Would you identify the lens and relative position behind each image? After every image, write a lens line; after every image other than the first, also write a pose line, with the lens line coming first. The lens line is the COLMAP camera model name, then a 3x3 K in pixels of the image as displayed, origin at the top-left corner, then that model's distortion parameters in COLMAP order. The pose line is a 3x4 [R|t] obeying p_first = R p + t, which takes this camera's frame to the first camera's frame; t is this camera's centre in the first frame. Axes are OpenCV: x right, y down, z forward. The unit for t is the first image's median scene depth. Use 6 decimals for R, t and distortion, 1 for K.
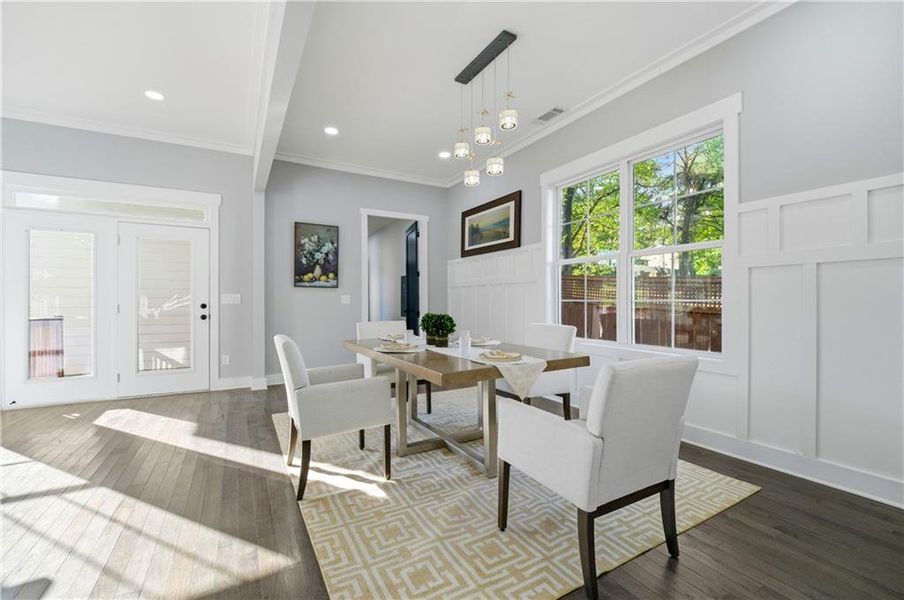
lens RADIAL K [[370.1, 0, 450.2], [0, 370.1, 302.5], [0, 0, 1]] dist [-0.000558, -0.000037]
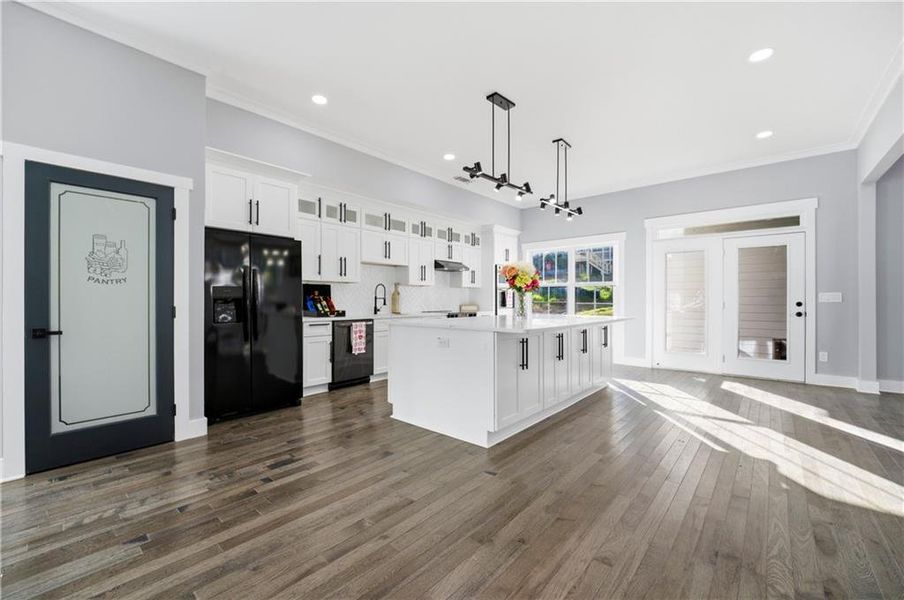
lens RADIAL K [[377.0, 0, 452.0], [0, 377.0, 300.0], [0, 0, 1]] dist [-0.001072, -0.000319]
pose [[0.341058, -0.002013, -0.940040, 0.026021], [0.000145, 0.999998, -0.002089, -0.000461], [0.940042, 0.000576, 0.341057, -0.336187]]
